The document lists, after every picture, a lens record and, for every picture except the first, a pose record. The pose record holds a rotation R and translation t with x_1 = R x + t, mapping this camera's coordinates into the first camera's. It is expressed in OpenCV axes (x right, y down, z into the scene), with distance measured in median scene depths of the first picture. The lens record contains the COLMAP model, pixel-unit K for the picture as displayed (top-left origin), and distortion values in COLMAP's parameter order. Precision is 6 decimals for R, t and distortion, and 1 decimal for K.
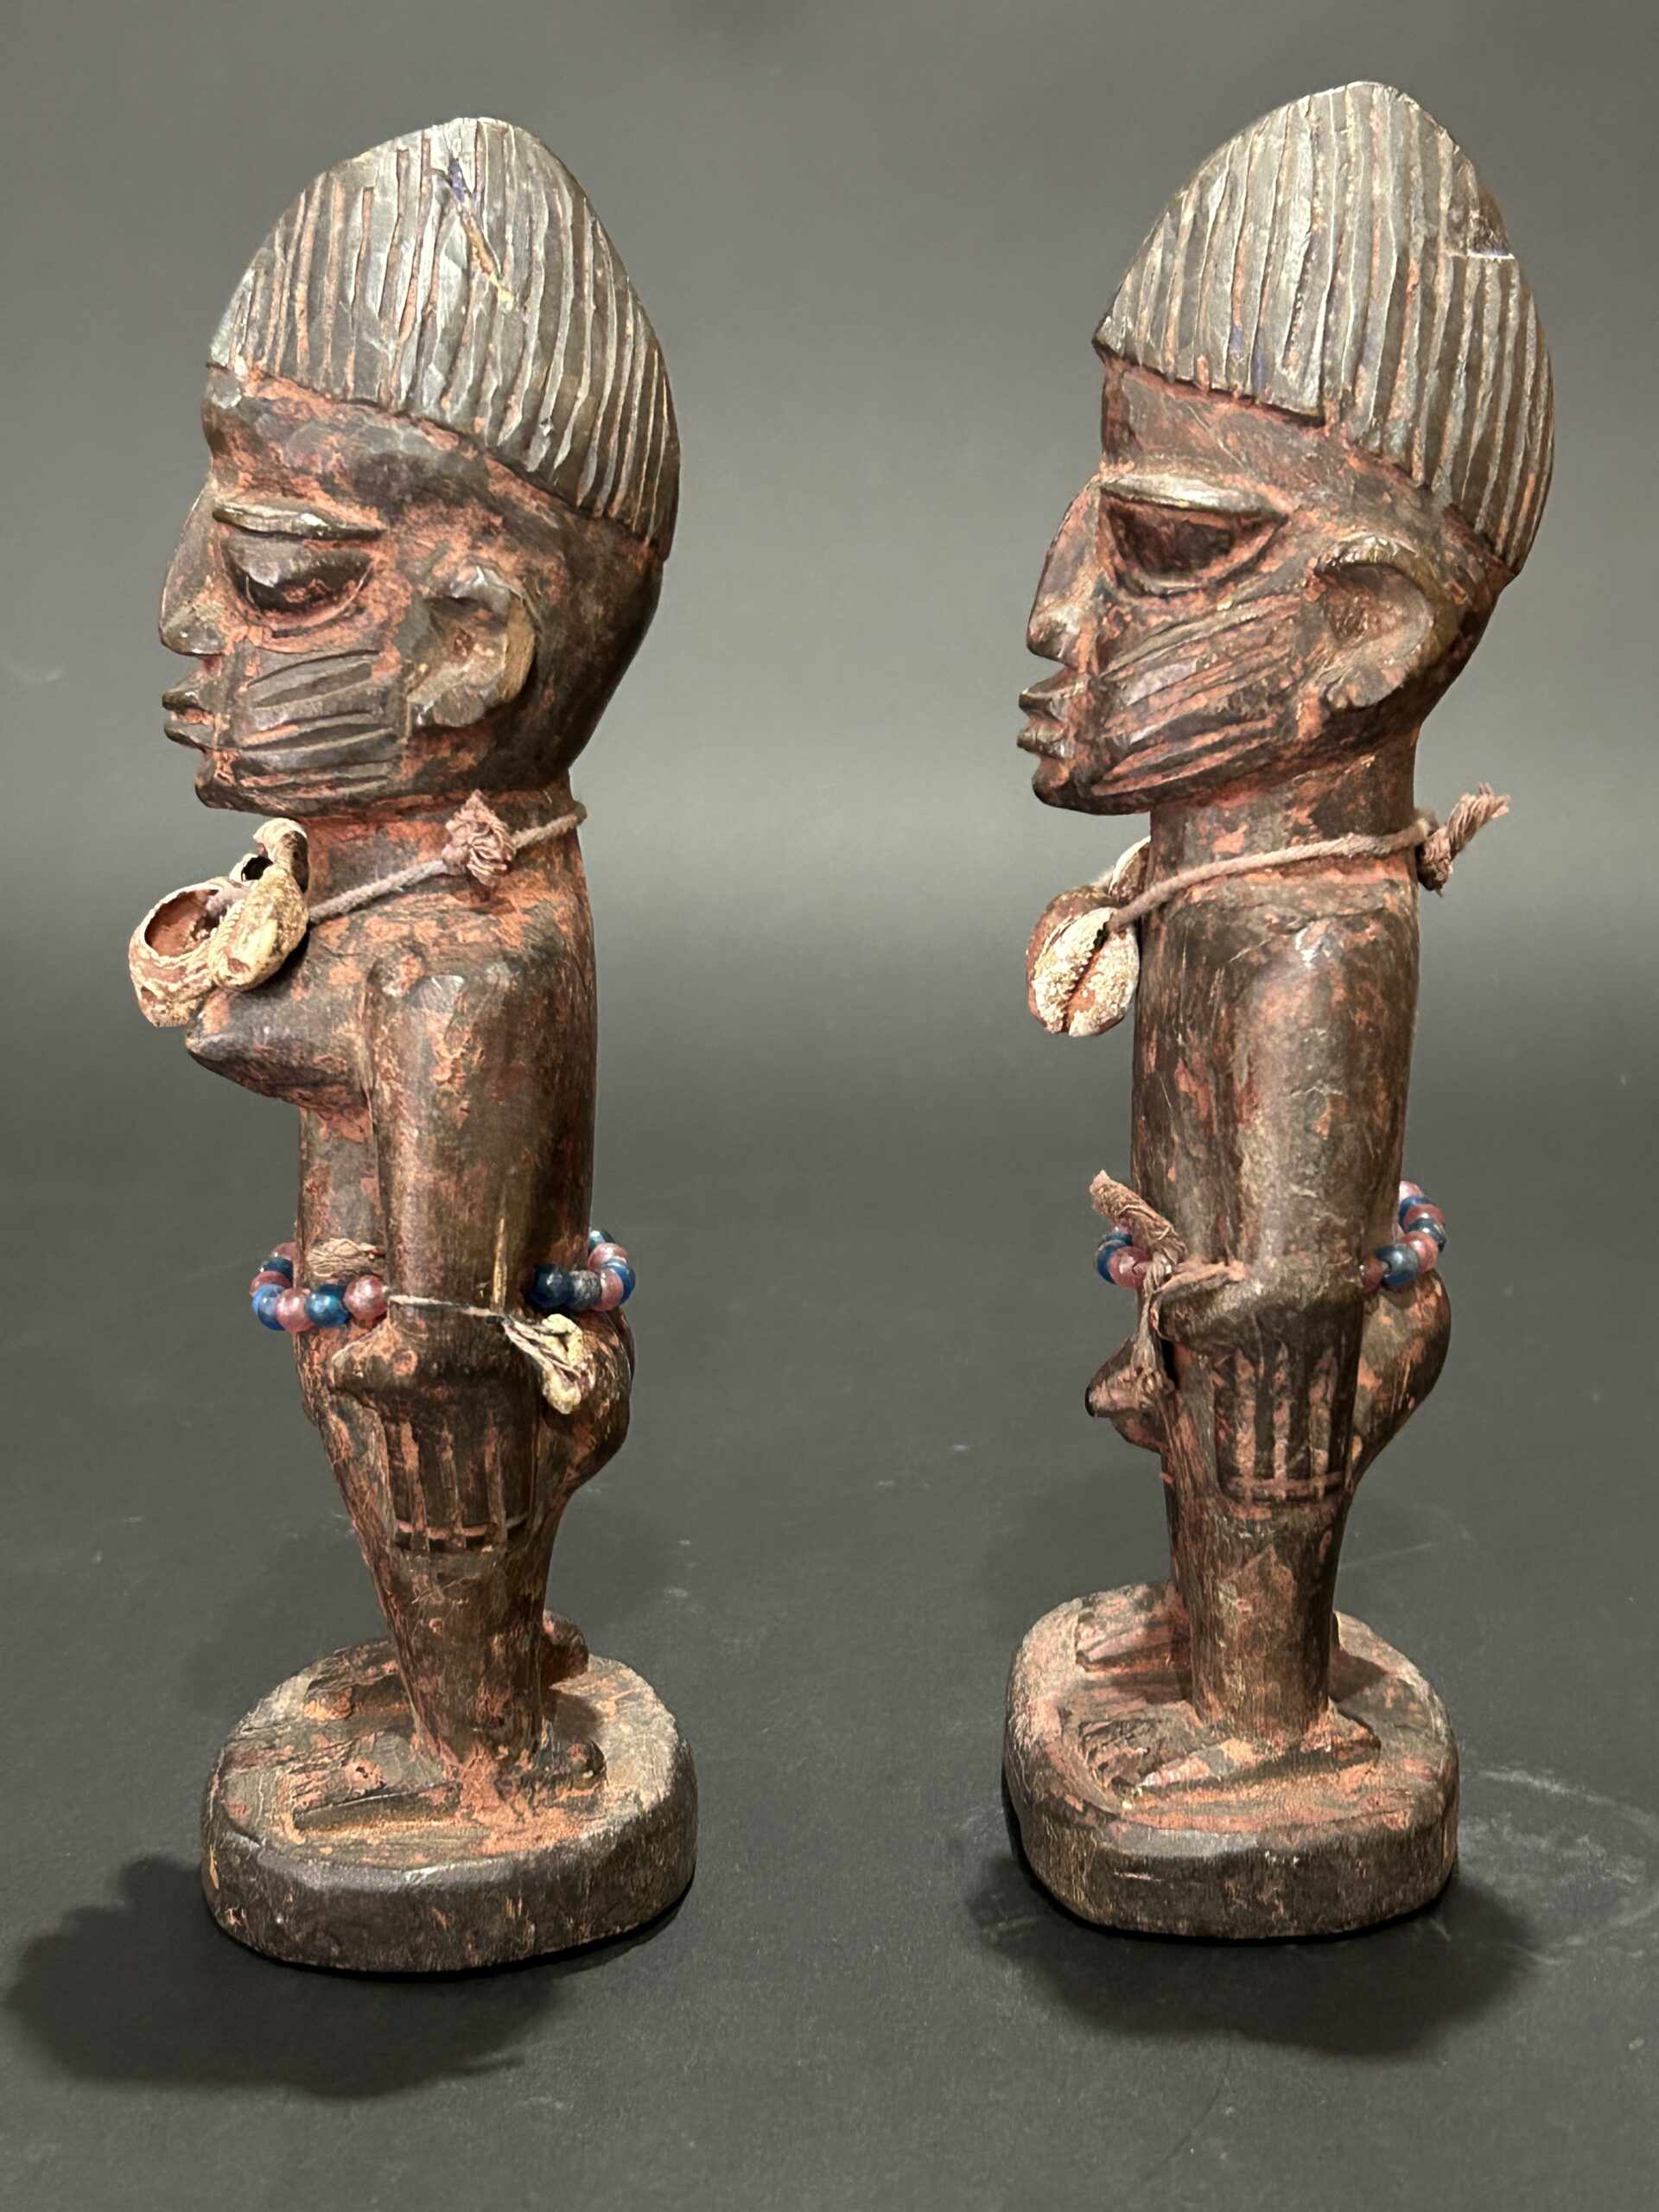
lens RADIAL K [[3216.7, 0, 805.9], [0, 3216.7, 1133.3], [0, 0, 1]] dist [0.233982, -1.102606]
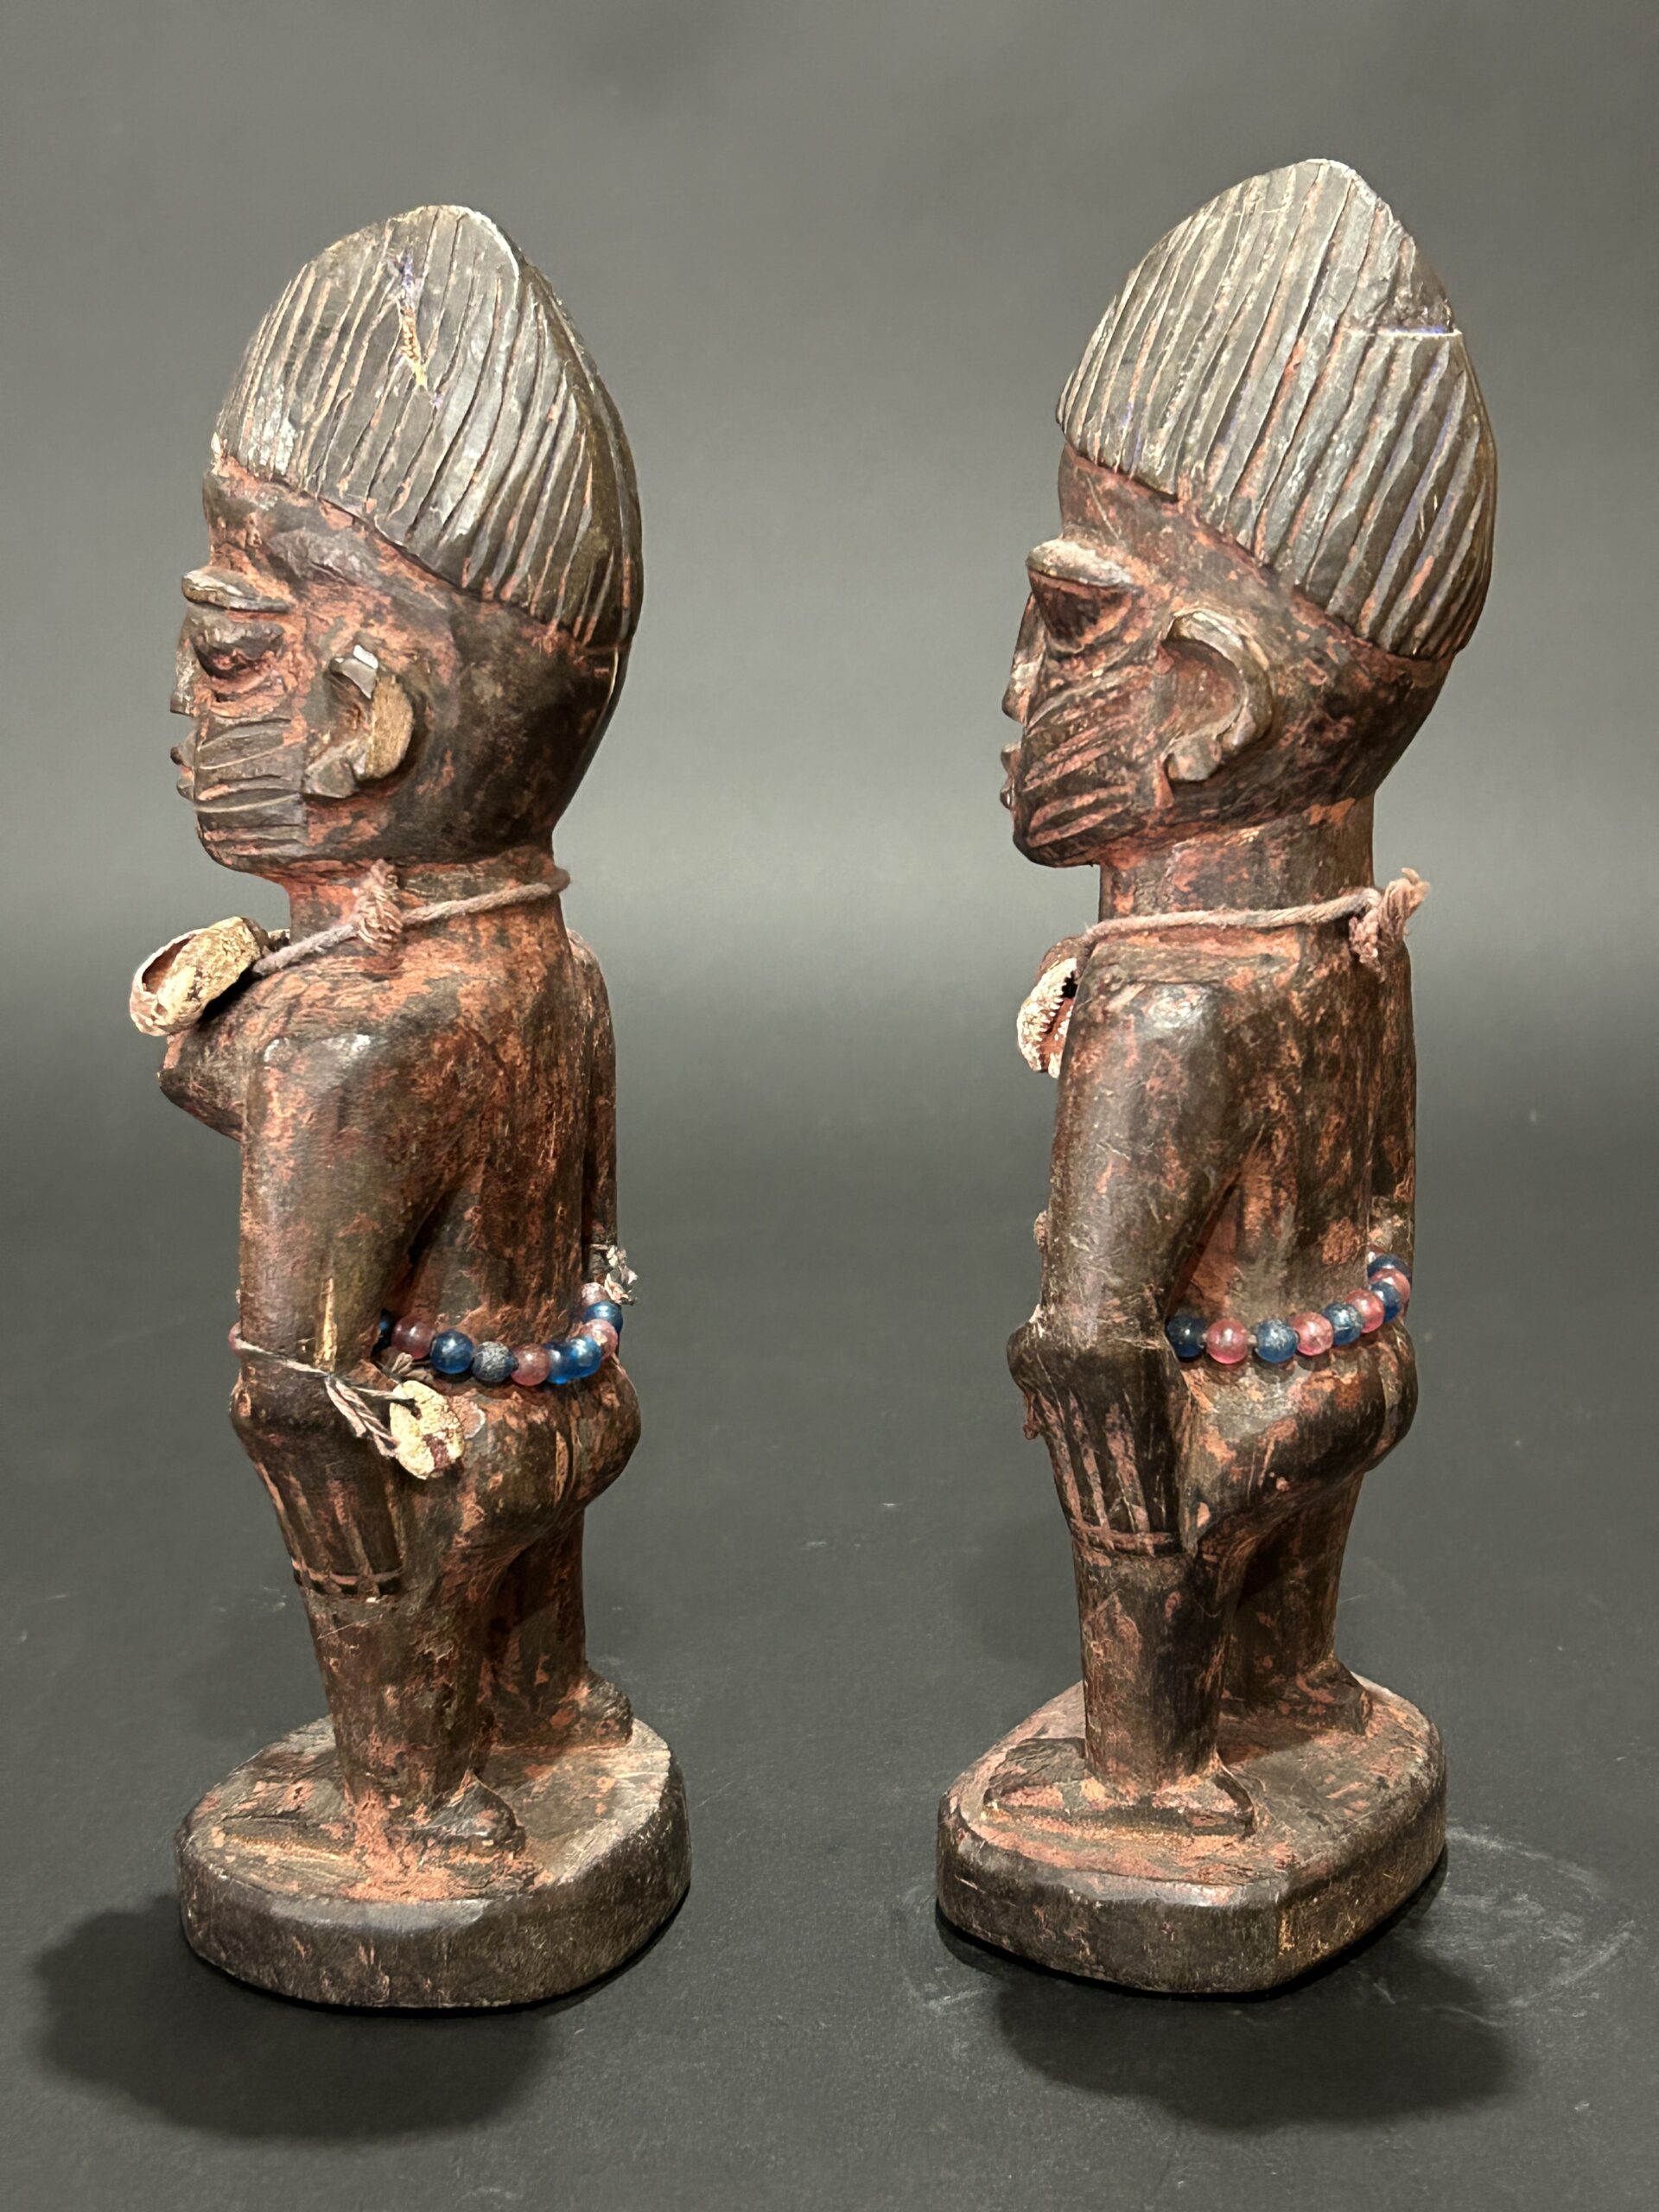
lens RADIAL K [[3231.7, 0, 823.6], [0, 3231.7, 1119.2], [0, 0, 1]] dist [0.216279, -0.929823]
pose [[0.877777, 0.112985, -0.465556, 0.511629], [-0.117667, 0.992869, 0.019103, -0.061191], [0.464395, 0.038012, 0.884812, 0.160749]]
